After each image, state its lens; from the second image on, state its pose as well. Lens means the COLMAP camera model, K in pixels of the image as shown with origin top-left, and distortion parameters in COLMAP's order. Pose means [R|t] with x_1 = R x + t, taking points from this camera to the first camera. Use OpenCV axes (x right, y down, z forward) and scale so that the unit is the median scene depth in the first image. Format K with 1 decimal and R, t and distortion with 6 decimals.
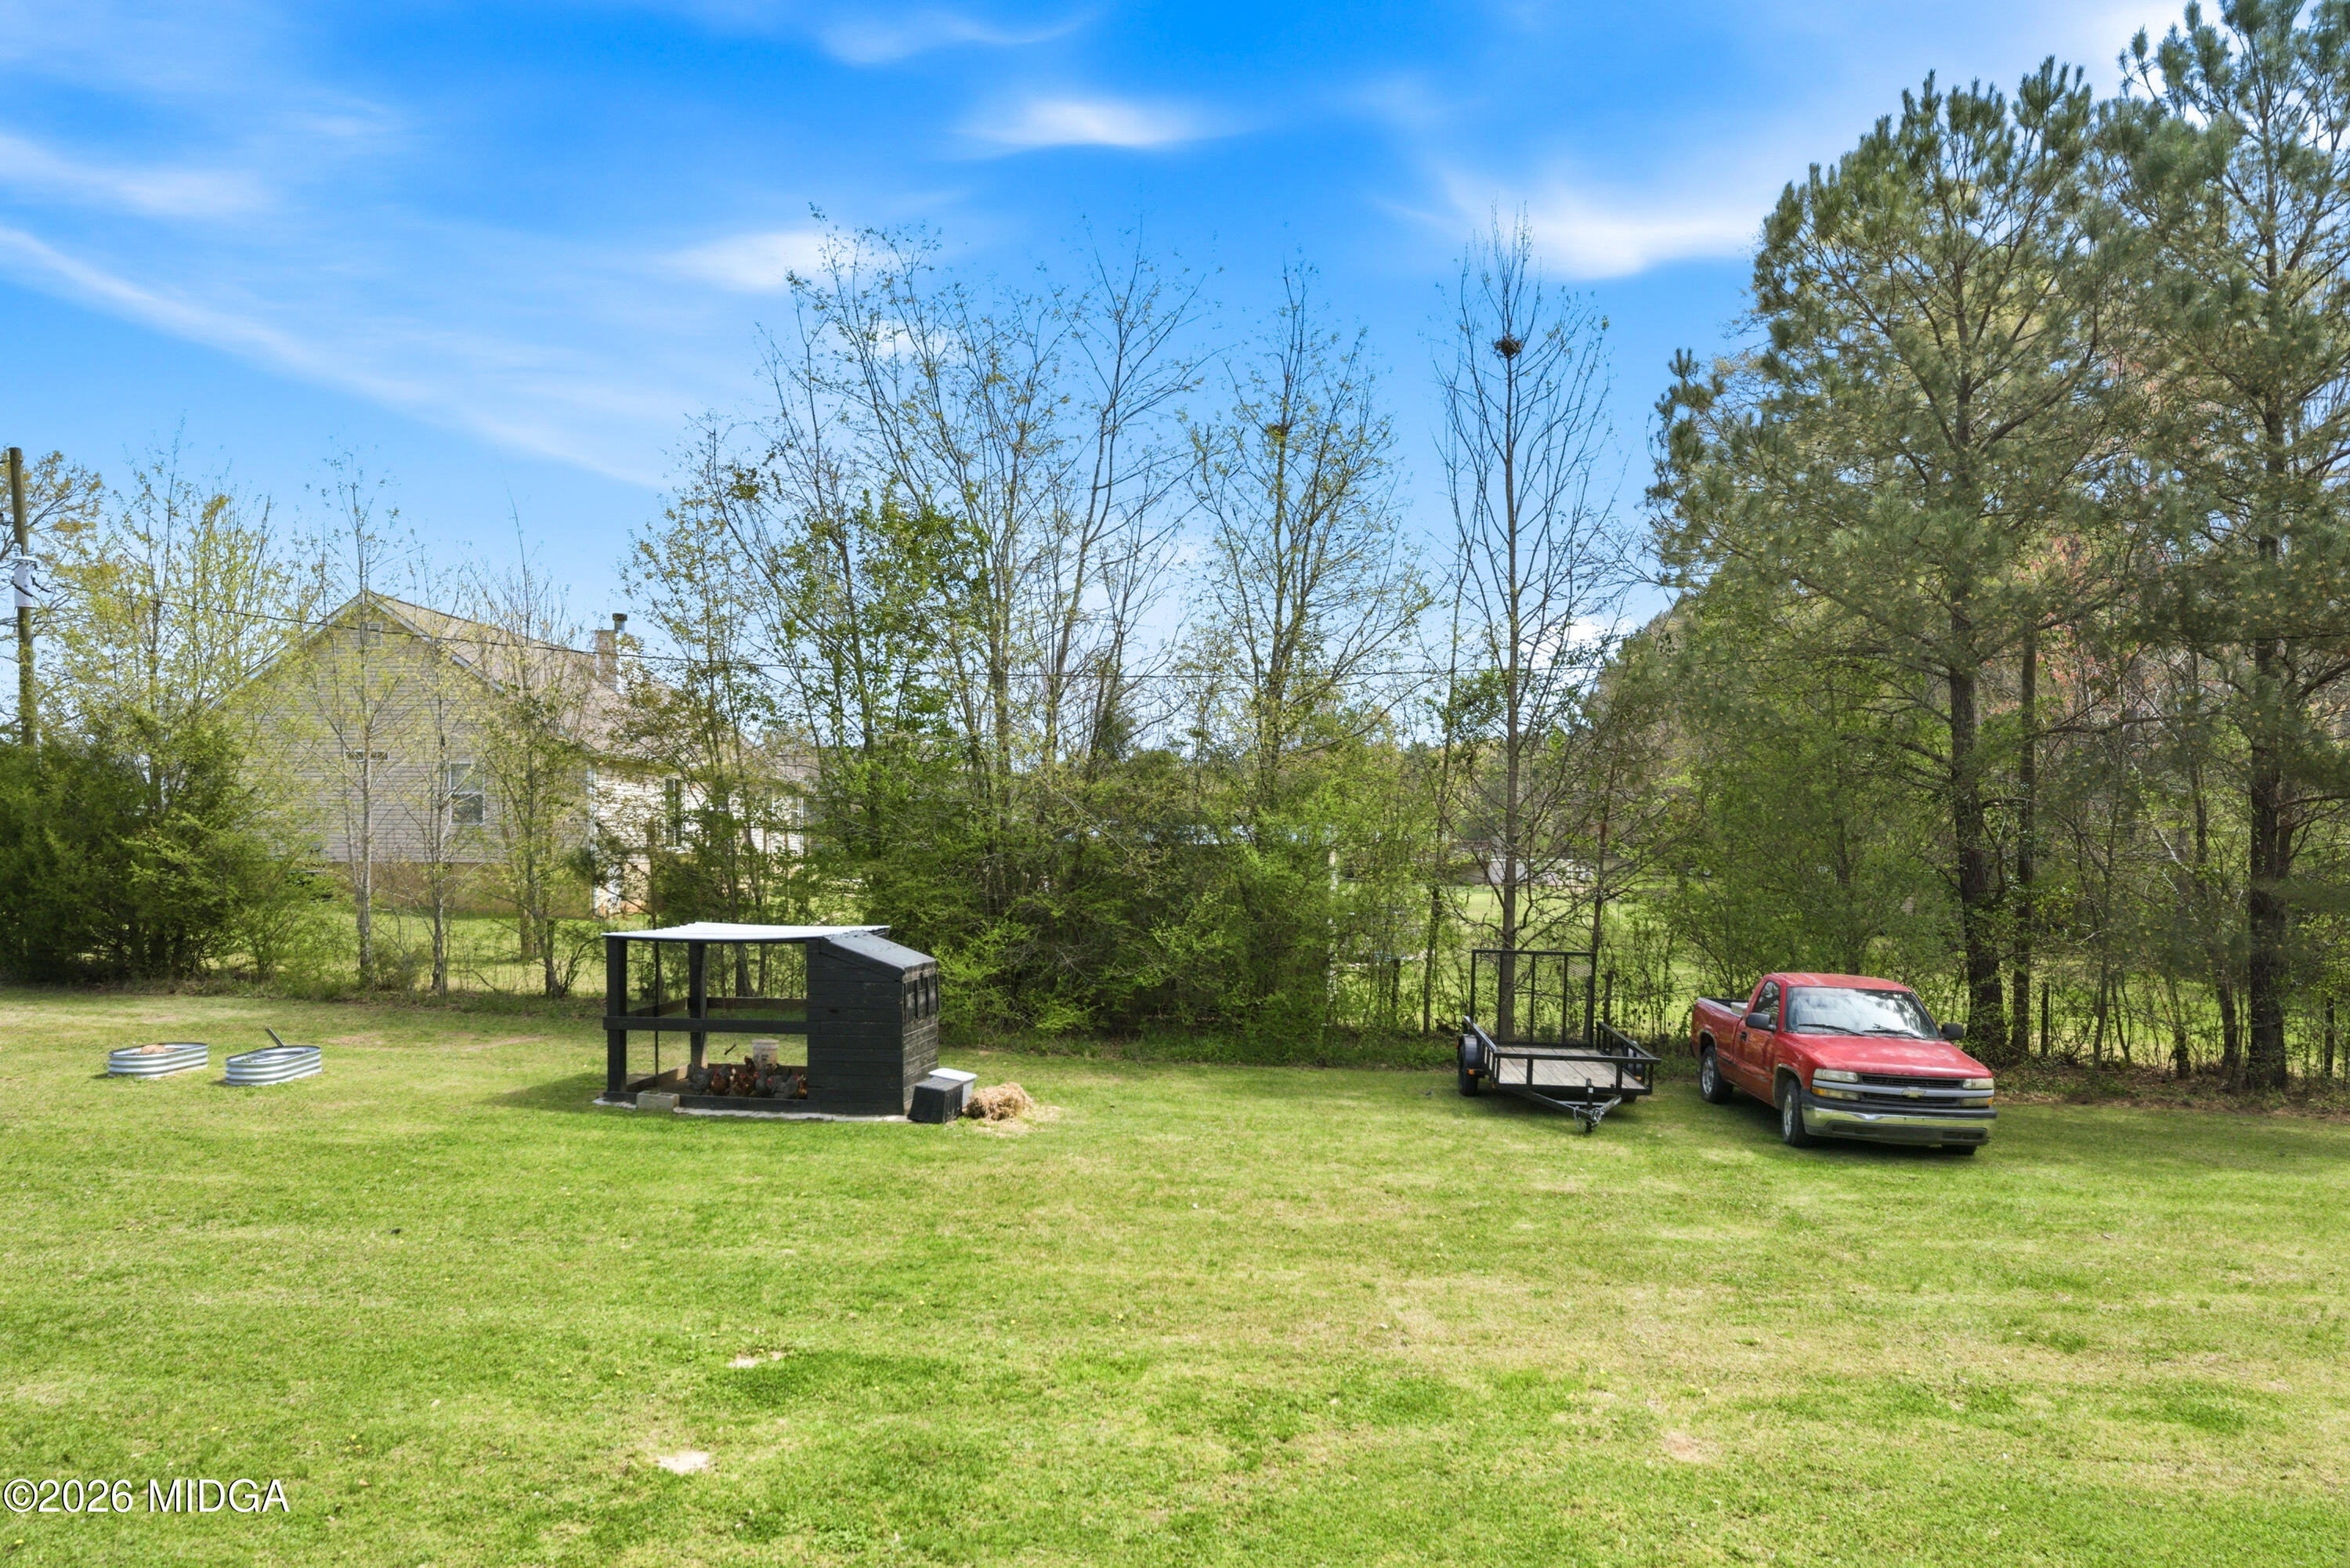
lens RADIAL K [[1634.6, 0, 1143.1], [0, 1634.6, 891.5], [0, 0, 1]] dist [0.008465, -0.002888]
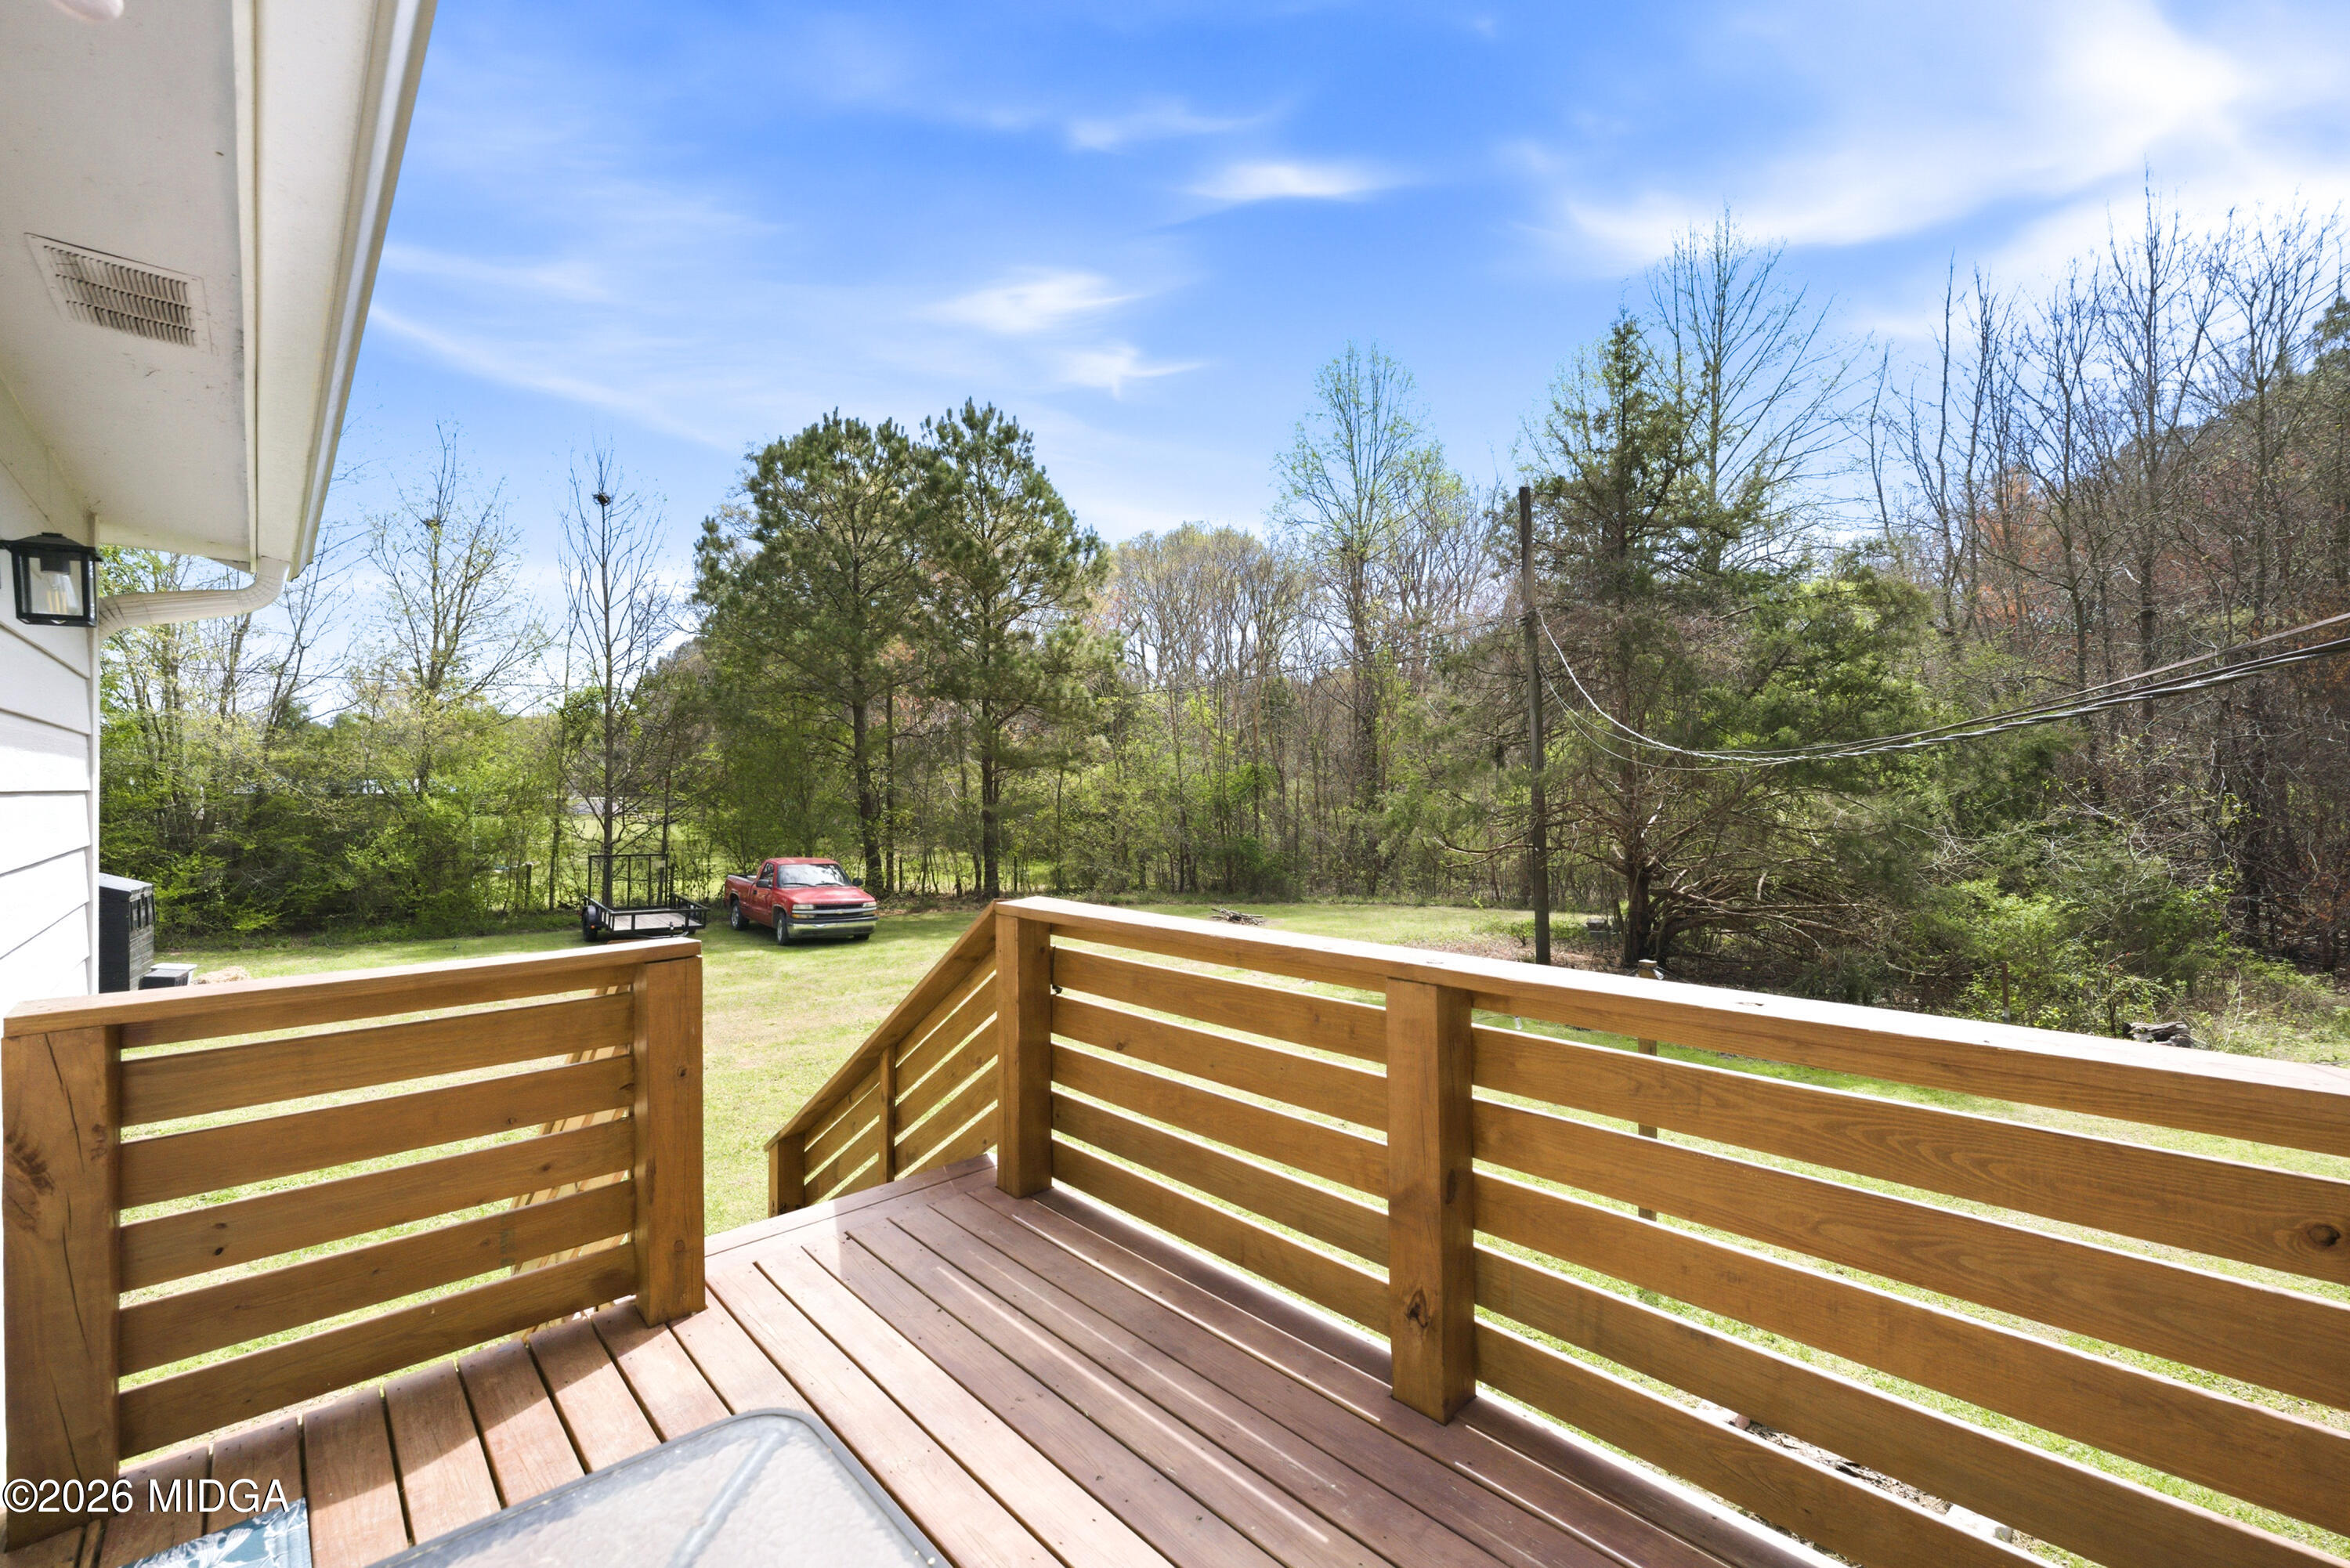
lens RADIAL K [[997.3, 0, 1176.2], [0, 997.3, 788.6], [0, 0, 1]] dist [0.003102, 0.000423]
pose [[0.719835, -0.008707, 0.694091, -0.072643], [0.026695, 0.999529, -0.015147, -0.001559], [-0.693632, 0.029432, 0.719728, -0.153294]]
